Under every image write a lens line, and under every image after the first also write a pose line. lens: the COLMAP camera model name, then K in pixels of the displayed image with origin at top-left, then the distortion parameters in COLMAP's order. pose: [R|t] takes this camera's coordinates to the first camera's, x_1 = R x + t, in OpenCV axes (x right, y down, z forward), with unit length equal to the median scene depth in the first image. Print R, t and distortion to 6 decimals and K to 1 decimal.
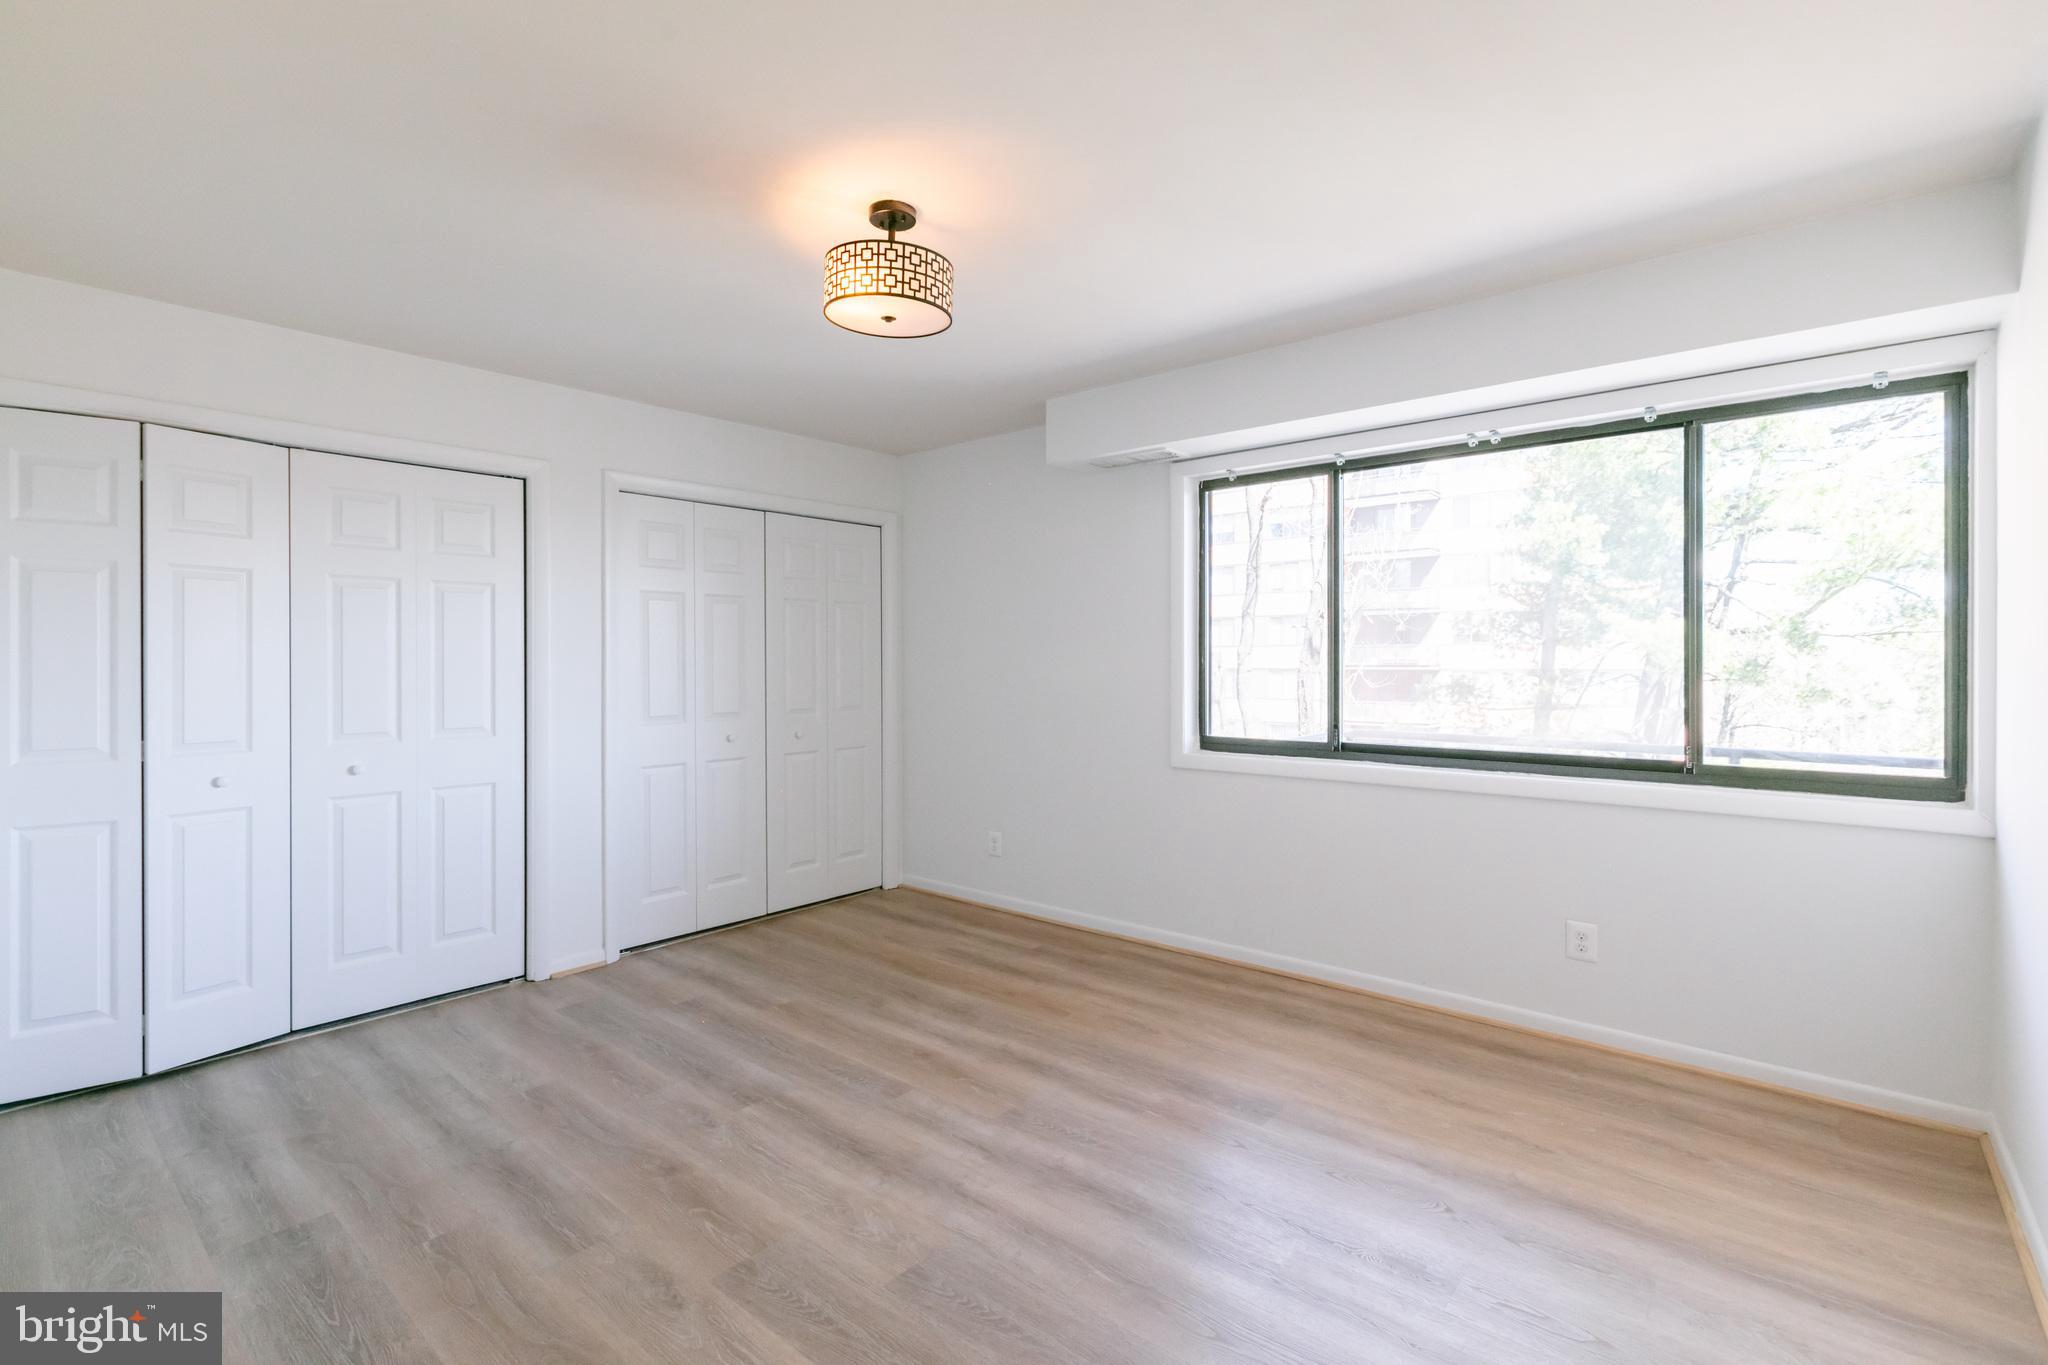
lens RADIAL K [[929.7, 0, 1023.9], [0, 929.7, 656.7], [0, 0, 1]] dist [0.000385, 0.000068]
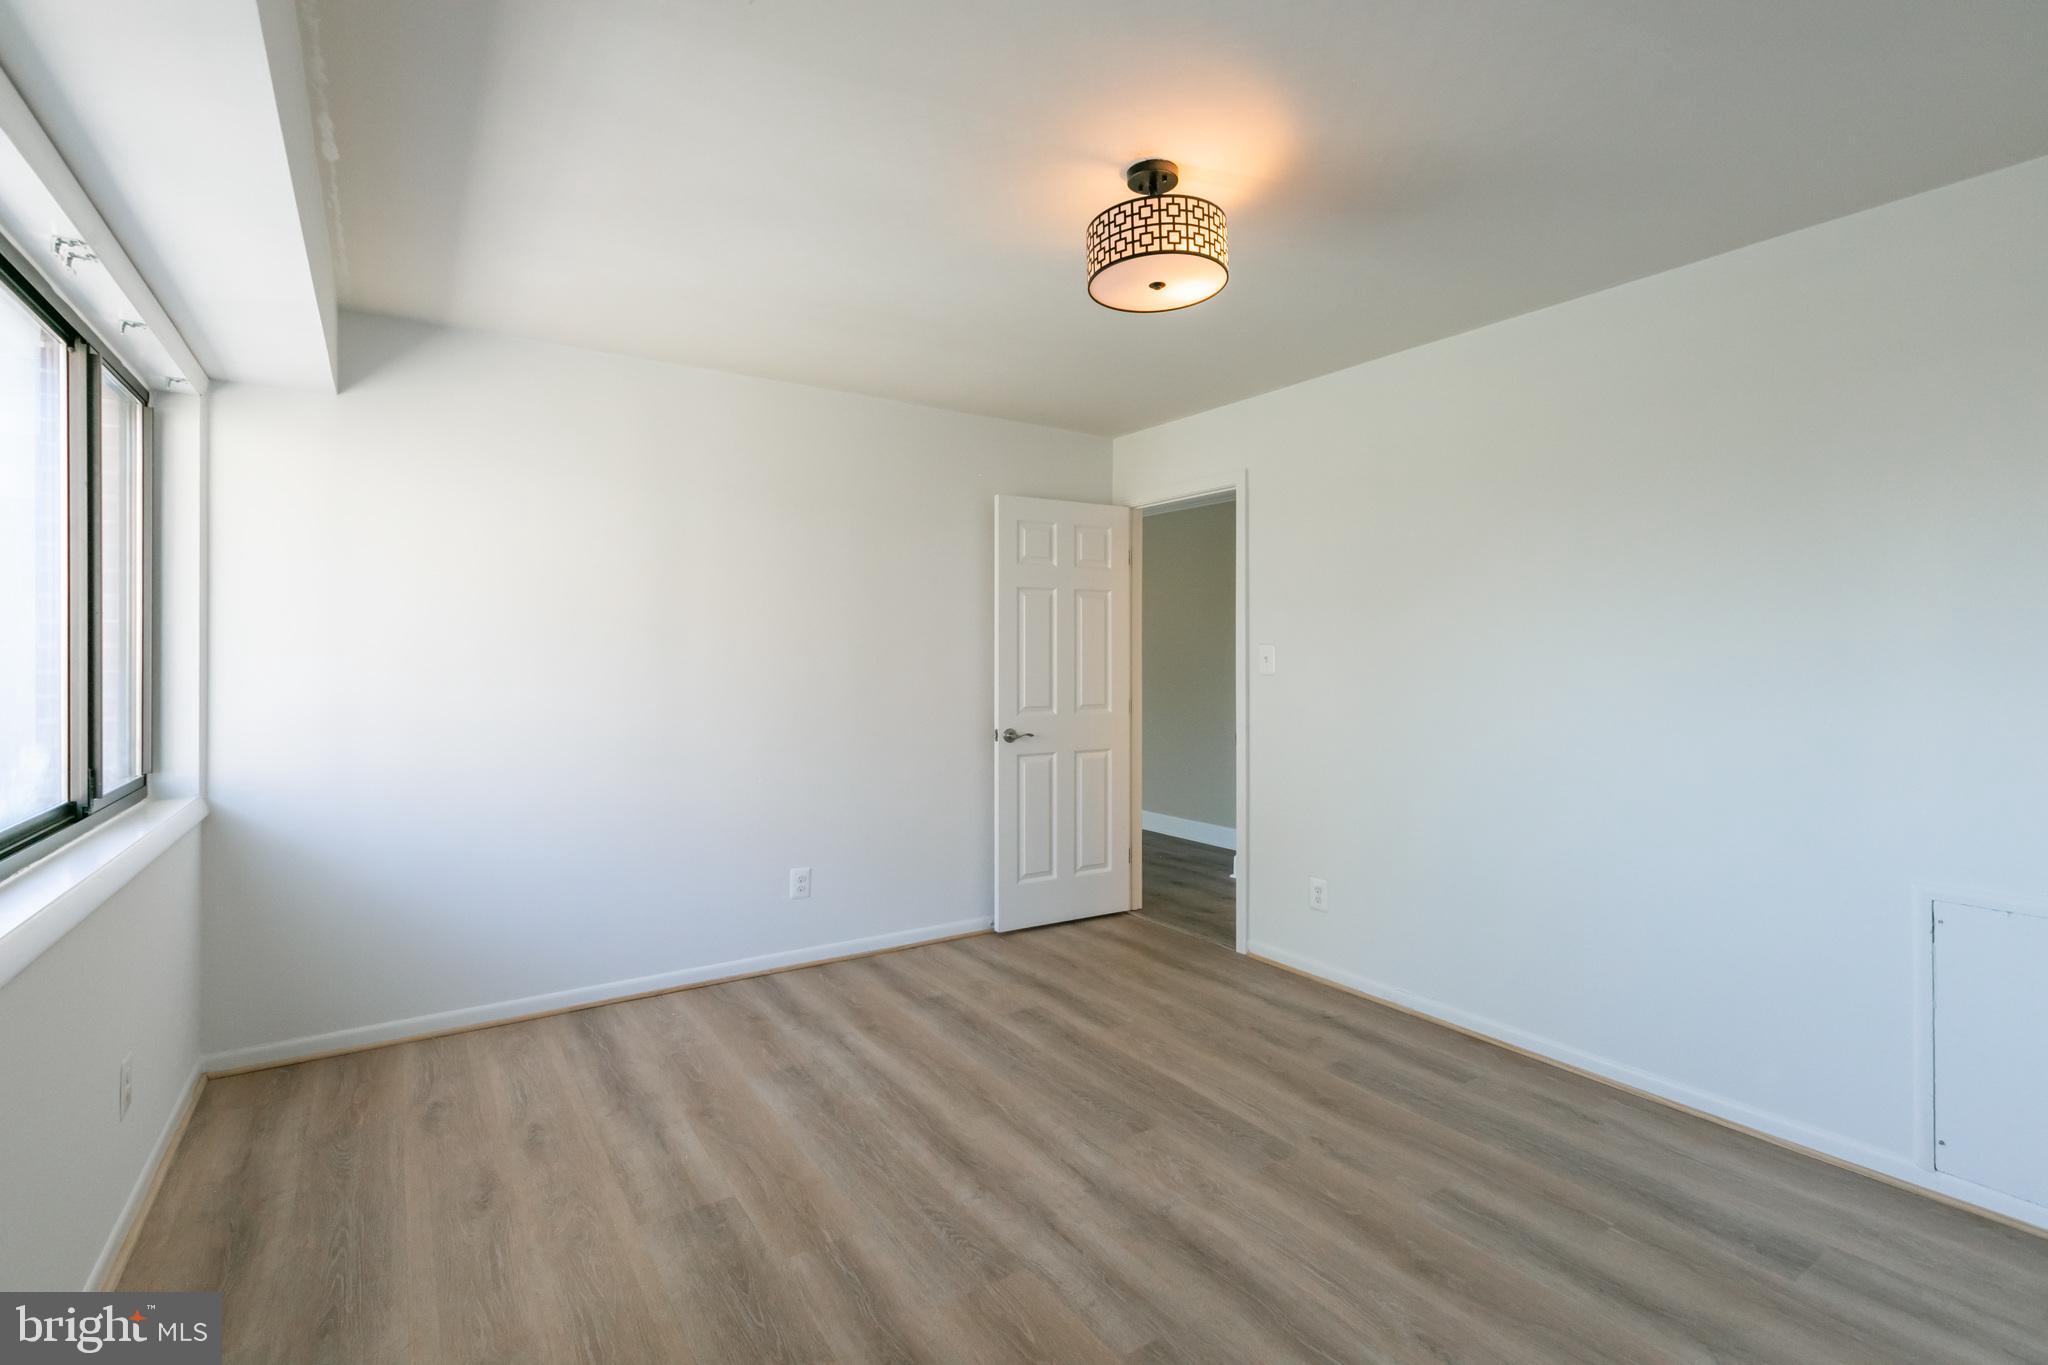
lens RADIAL K [[929.7, 0, 1023.9], [0, 929.7, 656.7], [0, 0, 1]] dist [0.000385, 0.000068]
pose [[-0.963735, 0.004216, 0.266829, -0.266428], [0.003911, 0.999991, -0.001674, 0.003021], [-0.266833, -0.000570, -0.963743, 1.955589]]
